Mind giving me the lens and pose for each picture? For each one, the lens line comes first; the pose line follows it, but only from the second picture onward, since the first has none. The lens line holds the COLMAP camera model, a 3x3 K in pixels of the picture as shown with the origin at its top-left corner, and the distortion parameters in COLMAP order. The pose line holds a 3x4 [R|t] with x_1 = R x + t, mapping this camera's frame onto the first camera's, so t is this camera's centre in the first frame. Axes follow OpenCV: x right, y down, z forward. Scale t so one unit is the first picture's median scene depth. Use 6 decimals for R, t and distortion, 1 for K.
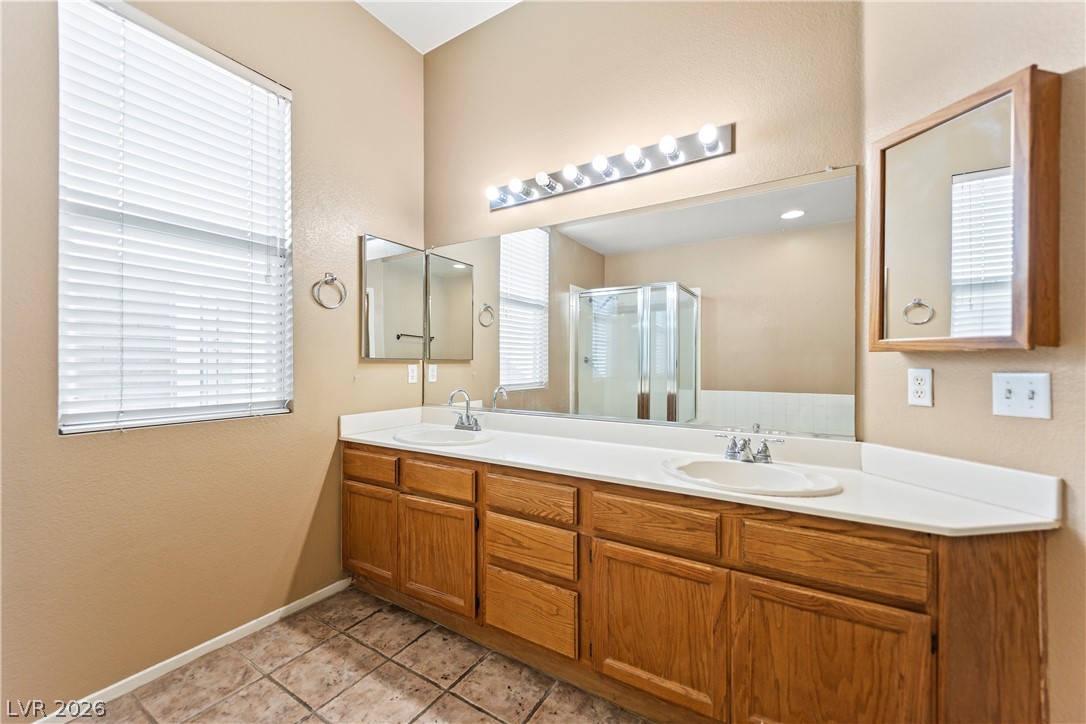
lens RADIAL K [[435.5, 0, 526.6], [0, 435.5, 364.8], [0, 0, 1]] dist [0.017964, -0.010436]
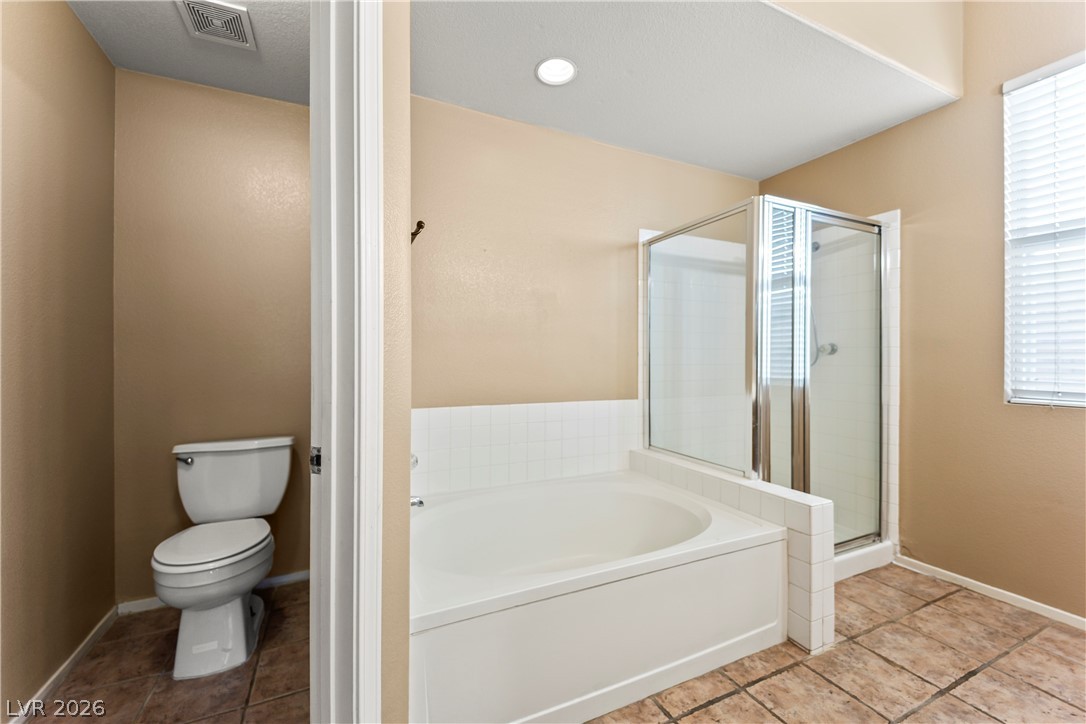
lens RADIAL K [[435.5, 0, 537.0], [0, 435.5, 357.0], [0, 0, 1]] dist [0.017964, -0.010436]
pose [[-0.532706, 0.002833, -0.846295, 0.857026], [0.000650, 0.999995, 0.002938, 0.002400], [0.846300, 0.001015, -0.532706, 0.397233]]
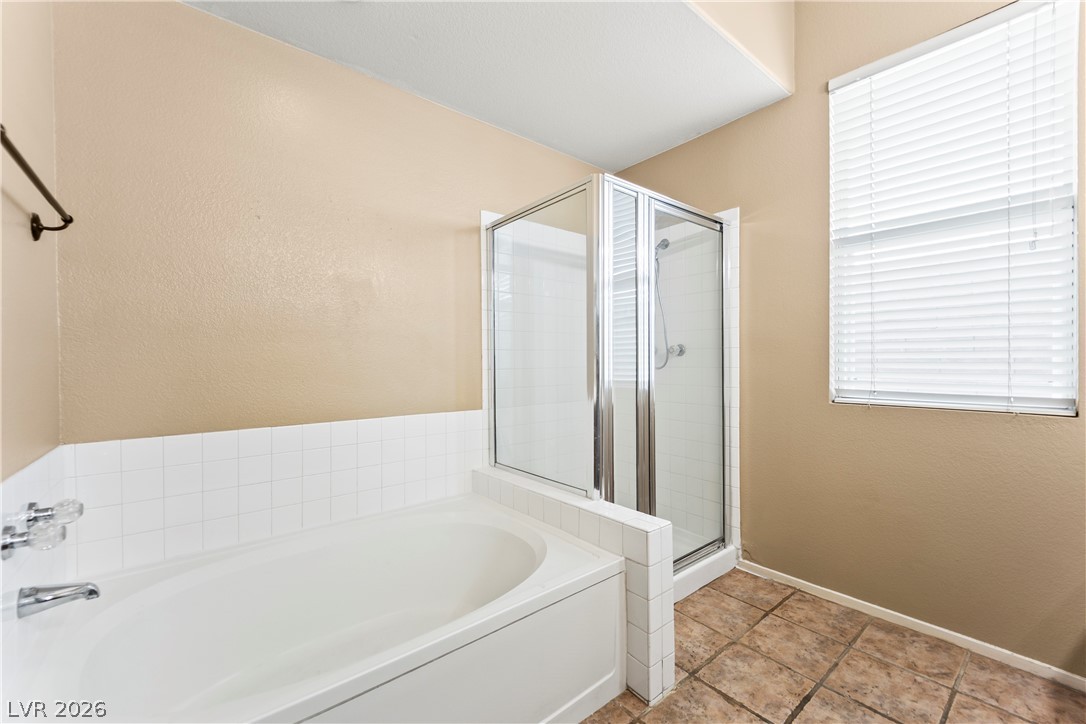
lens RADIAL K [[435.5, 0, 536.9], [0, 435.5, 363.3], [0, 0, 1]] dist [0.017964, -0.010436]
pose [[-0.314196, 0.009279, -0.949313, 0.542732], [0.007687, 0.999944, 0.007229, 0.009464], [0.949327, -0.005026, -0.314250, 0.459090]]
